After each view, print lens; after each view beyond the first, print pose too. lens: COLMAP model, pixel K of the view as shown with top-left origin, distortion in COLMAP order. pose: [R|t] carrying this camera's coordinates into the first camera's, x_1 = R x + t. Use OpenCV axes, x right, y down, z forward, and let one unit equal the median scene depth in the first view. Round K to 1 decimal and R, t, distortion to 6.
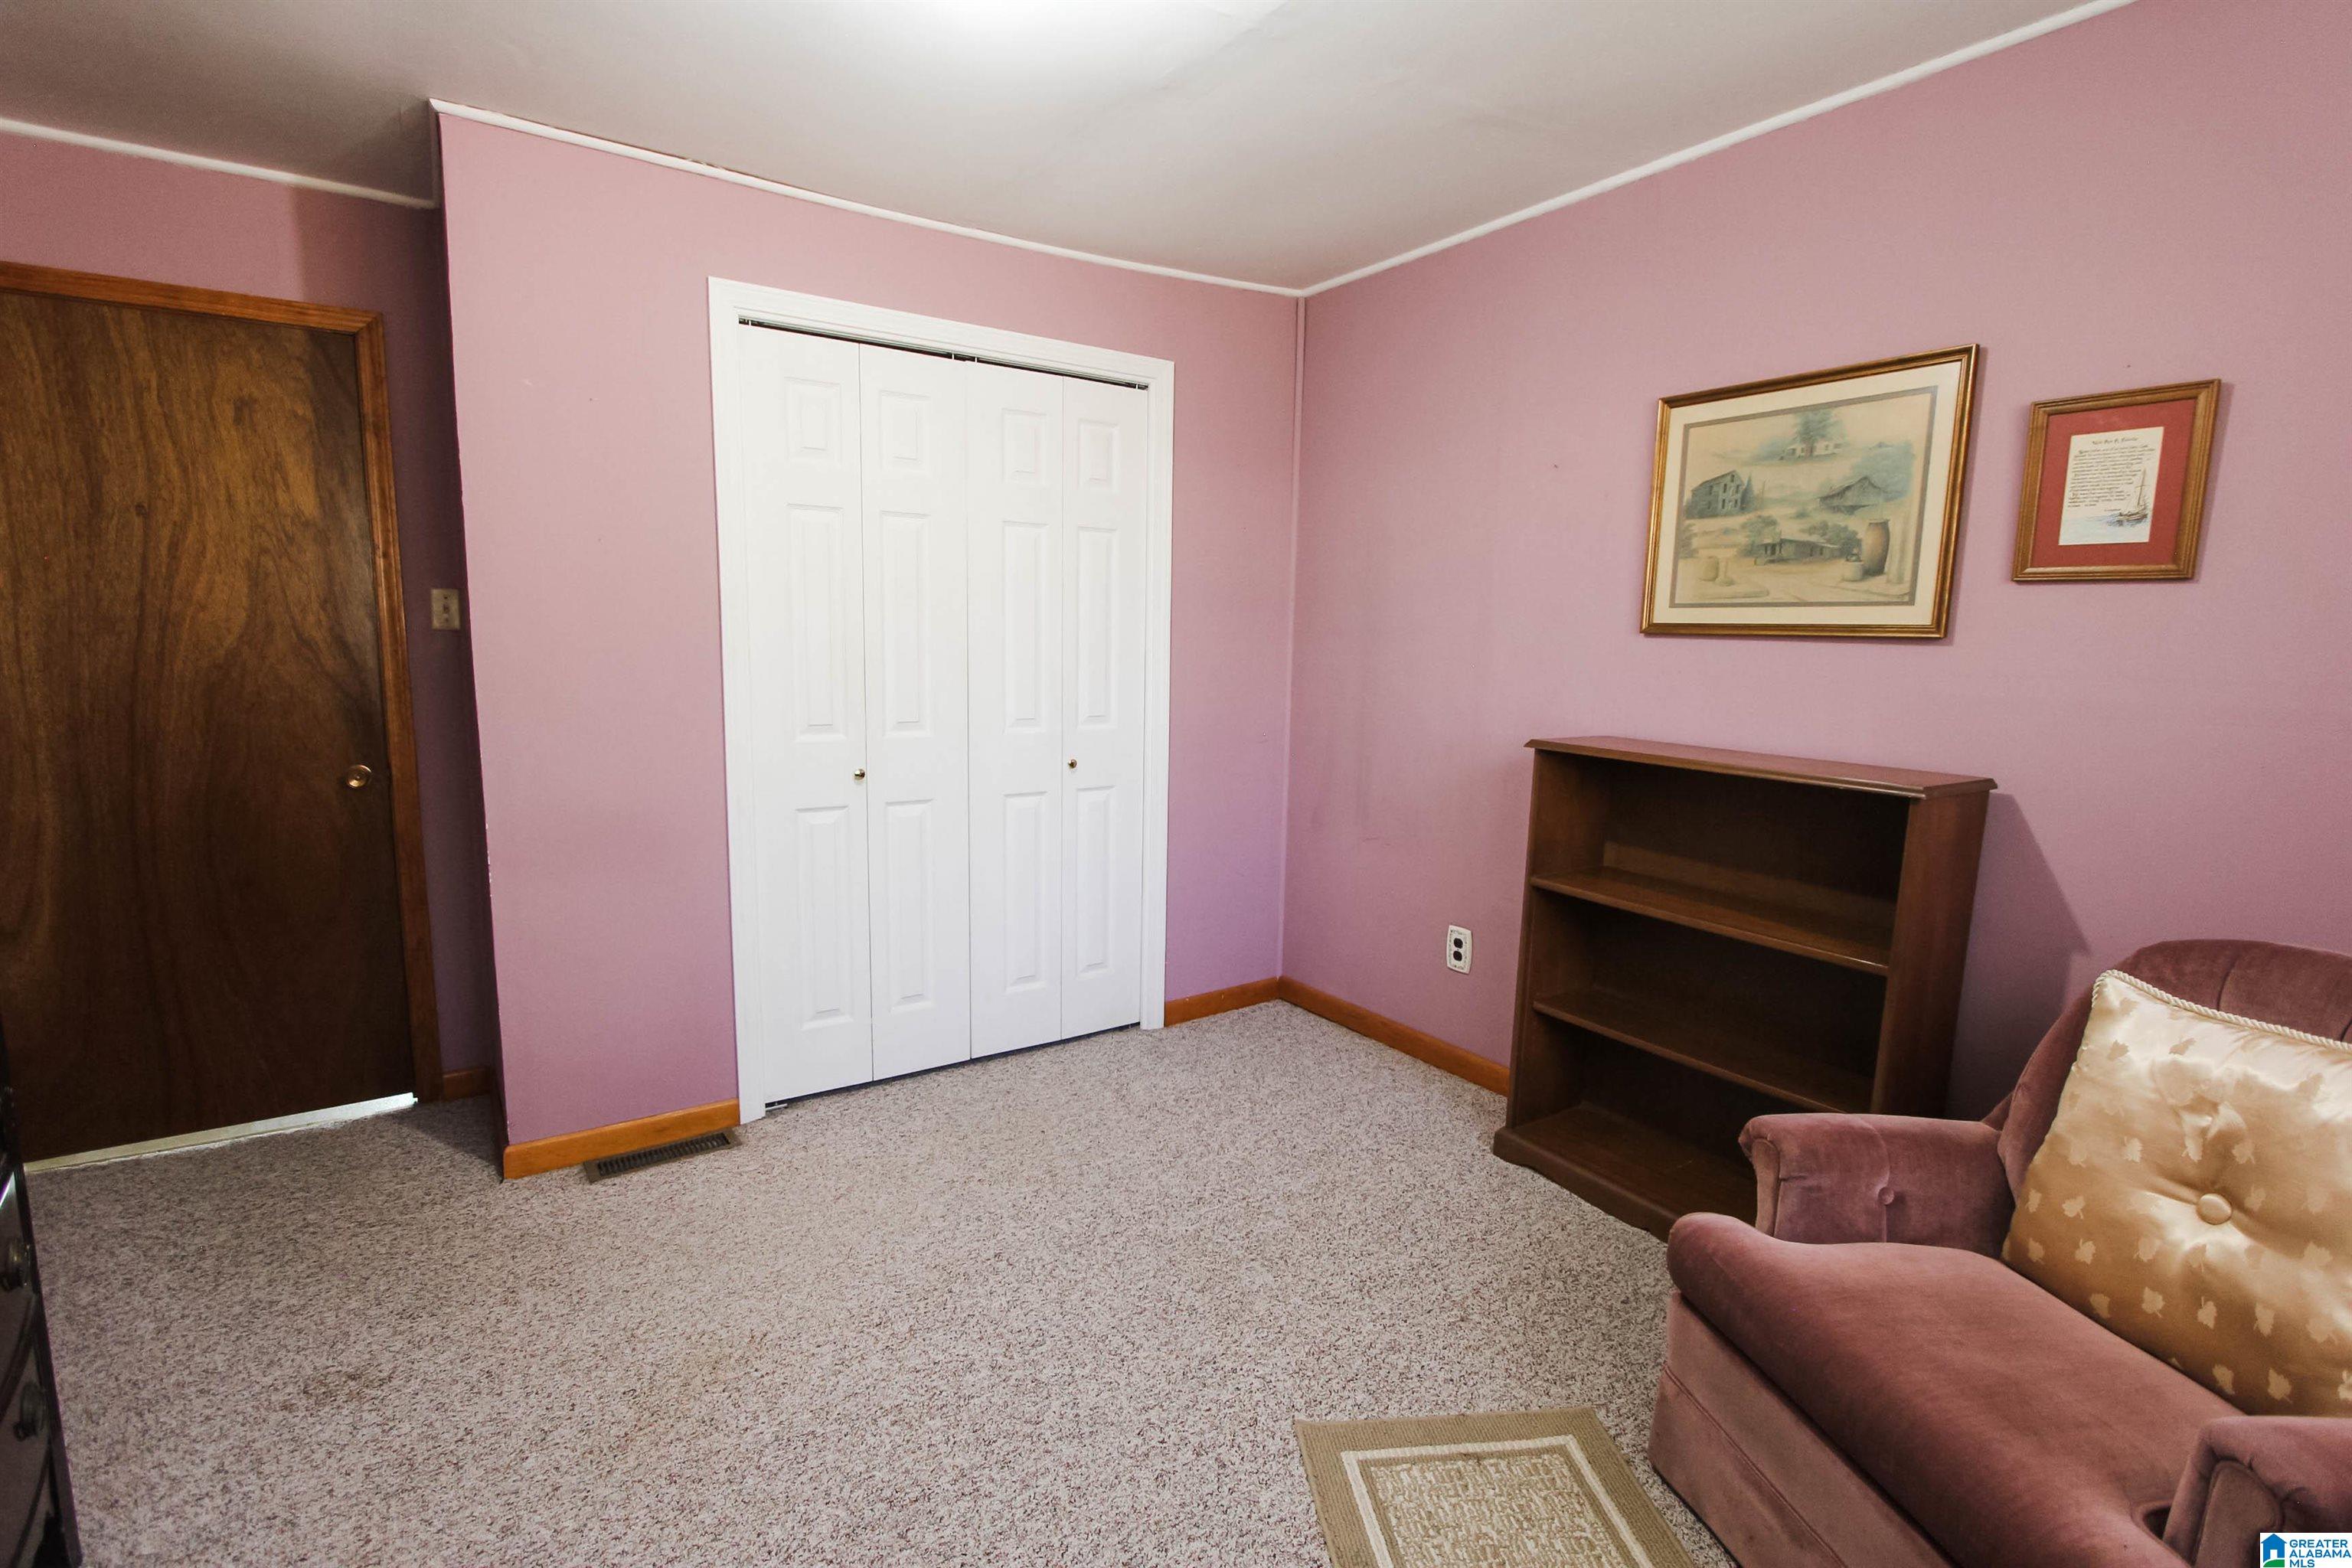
lens RADIAL K [[1085.3, 0, 1175.0], [0, 1085.3, 783.9], [0, 0, 1]] dist [-0.021497, 0.004155]
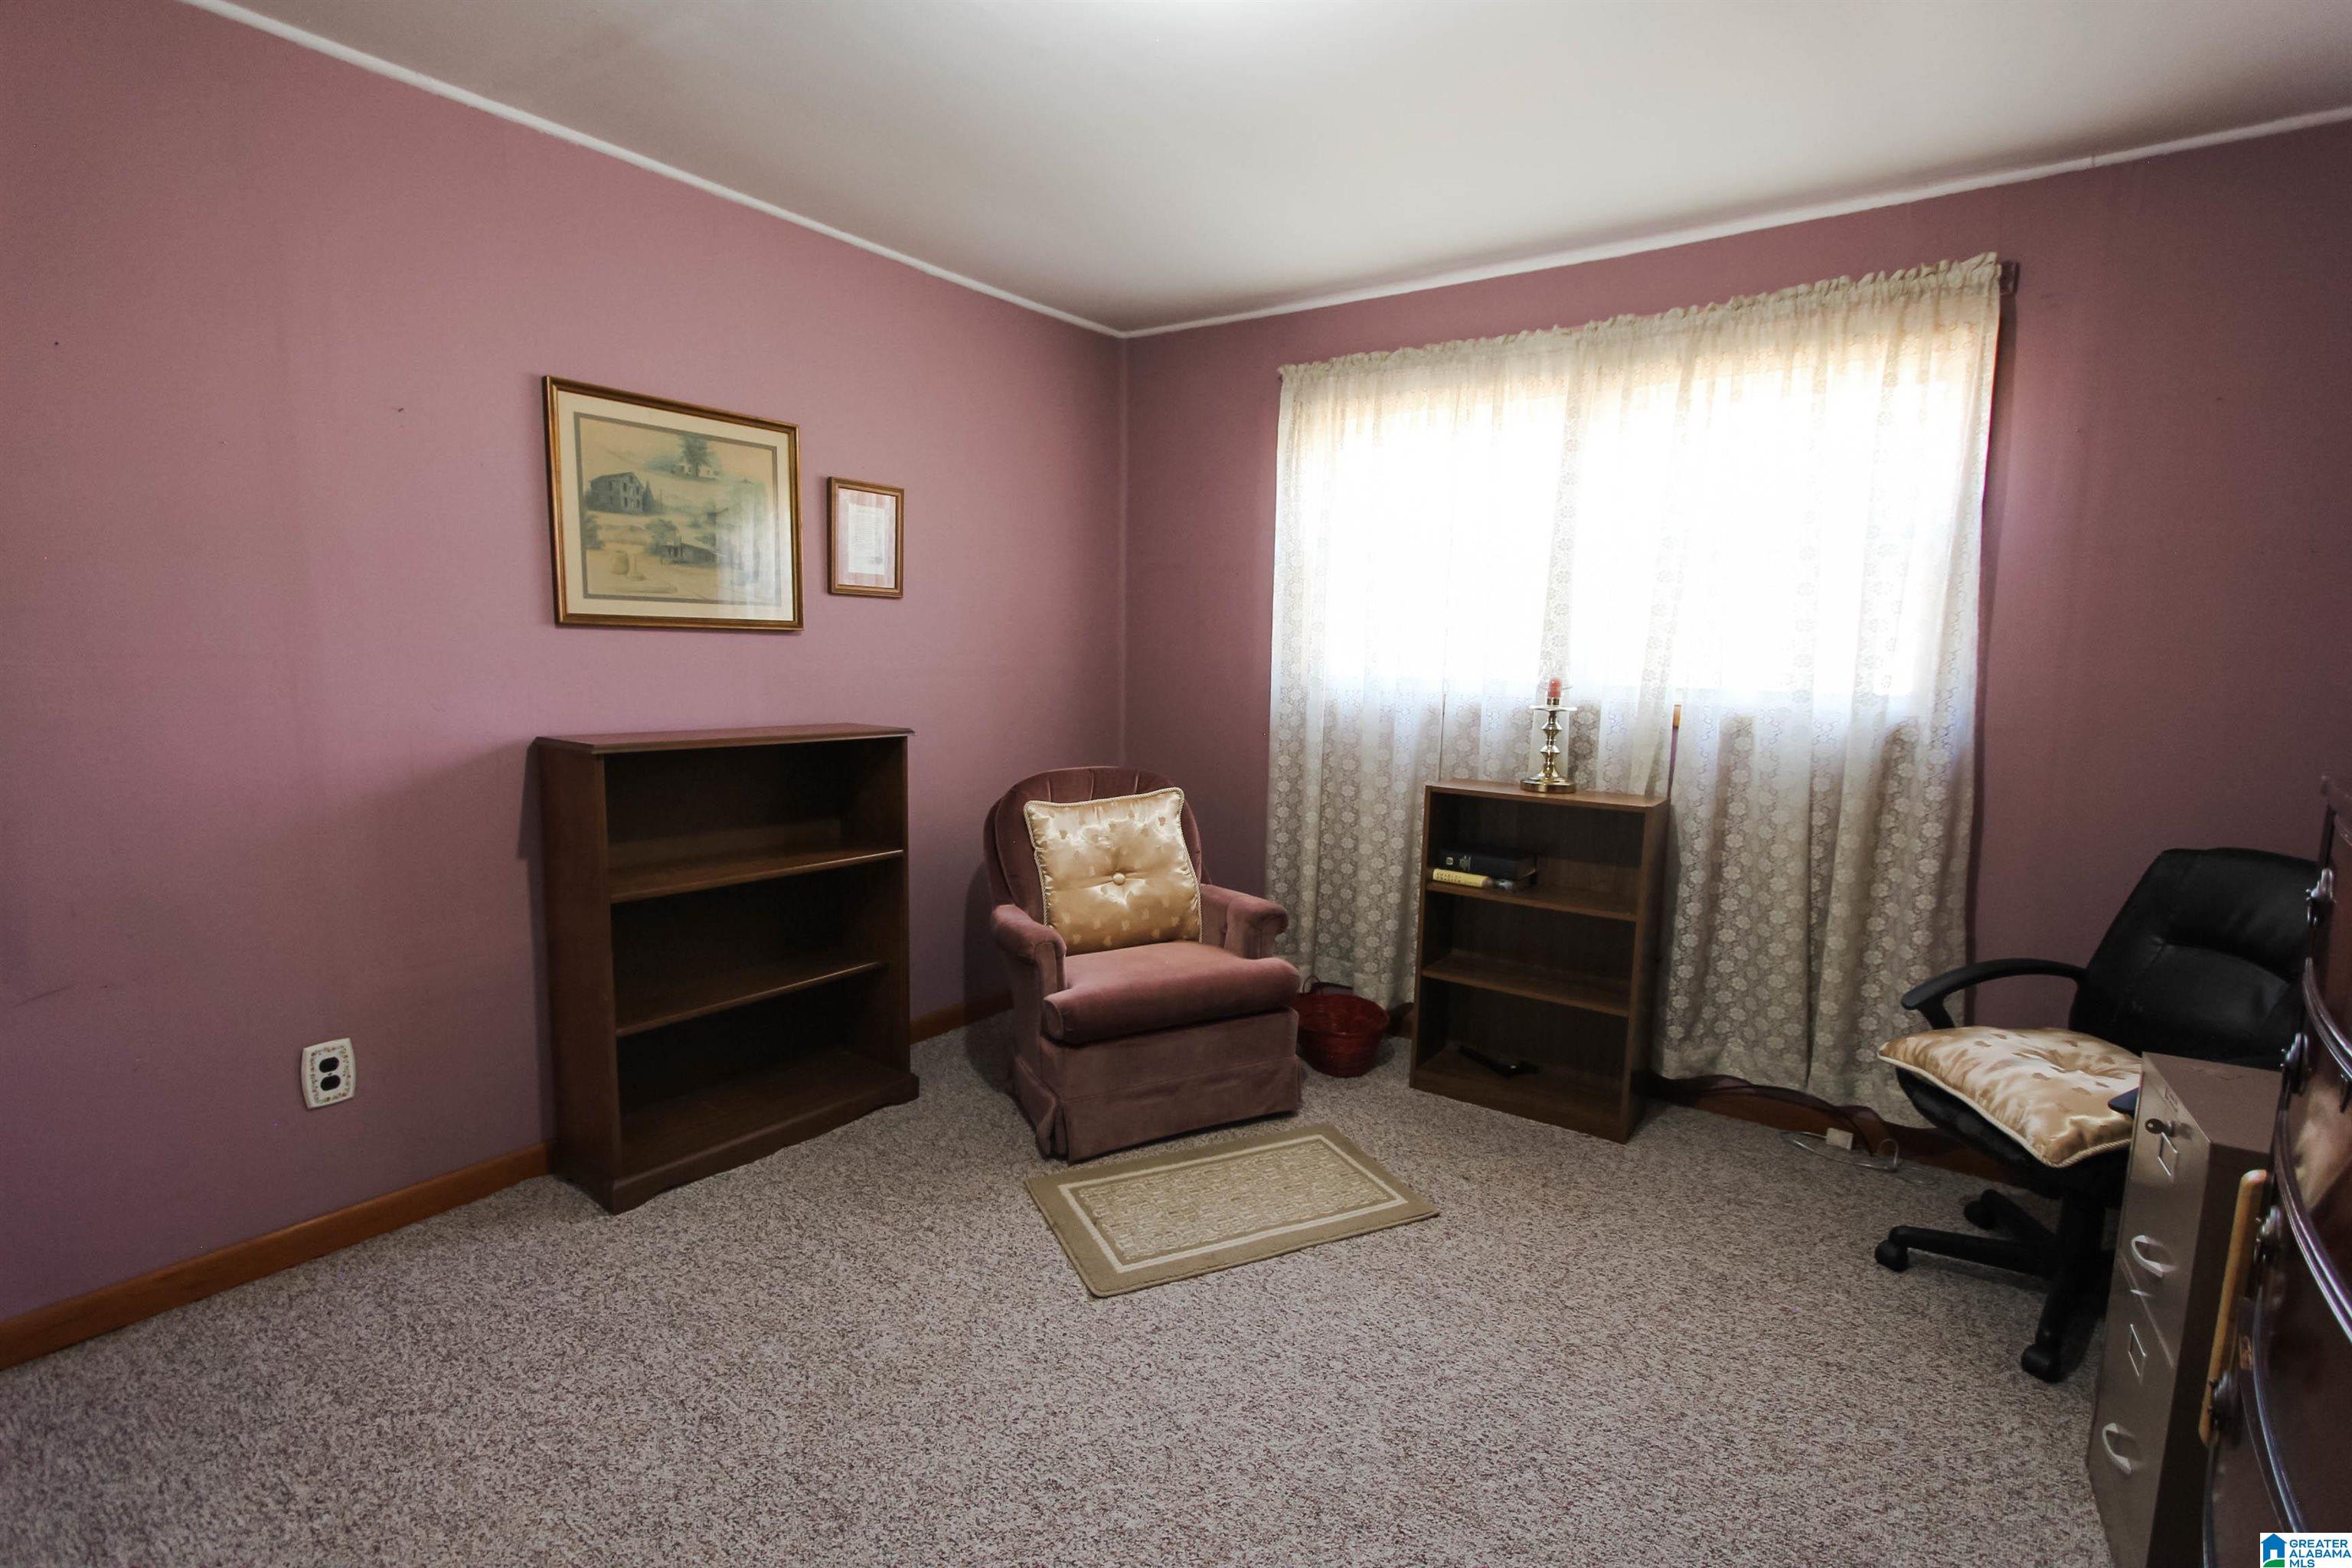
lens RADIAL K [[1085.3, 0, 1174.8], [0, 1085.3, 789.1], [0, 0, 1]] dist [-0.021497, 0.004155]
pose [[-0.331384, -0.143705, 0.932488, -0.699766], [0.106830, 0.976262, 0.188416, -0.128141], [-0.937428, 0.162056, -0.308165, 0.875894]]
